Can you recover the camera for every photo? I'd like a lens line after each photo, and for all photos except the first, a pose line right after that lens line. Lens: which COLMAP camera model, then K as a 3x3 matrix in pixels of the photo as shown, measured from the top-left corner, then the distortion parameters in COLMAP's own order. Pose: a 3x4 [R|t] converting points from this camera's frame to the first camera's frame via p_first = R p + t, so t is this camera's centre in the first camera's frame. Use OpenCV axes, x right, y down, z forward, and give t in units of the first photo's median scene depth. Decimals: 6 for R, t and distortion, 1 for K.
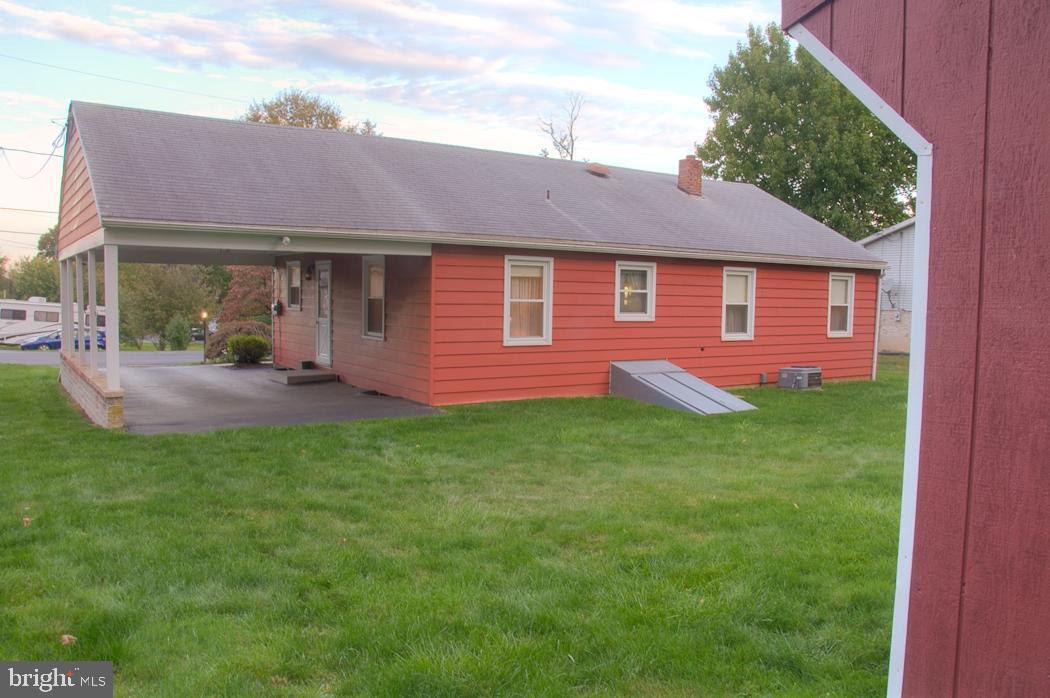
lens RADIAL K [[822.5, 0, 521.4], [0, 822.5, 352.4], [0, 0, 1]] dist [-0.052946, 0.017955]
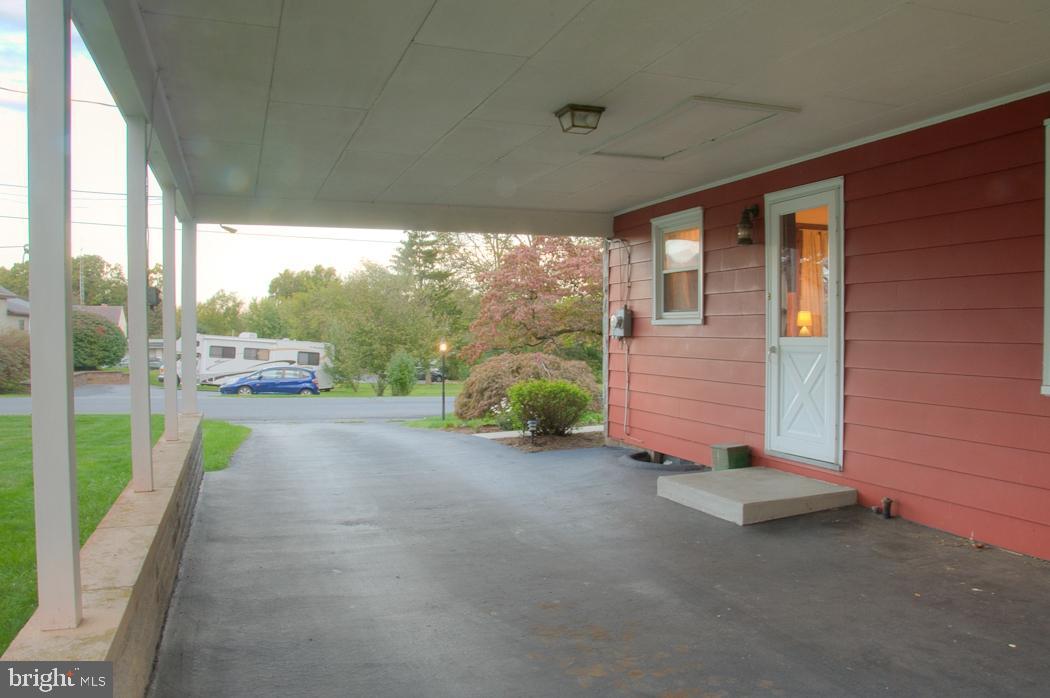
lens RADIAL K [[822.5, 0, 528.8], [0, 822.5, 346.4], [0, 0, 1]] dist [-0.052946, 0.017955]
pose [[0.972850, -0.008890, -0.231267, -0.118617], [-0.003691, 0.998539, -0.053912, -0.007391], [0.231408, 0.053302, 0.971395, 0.260186]]
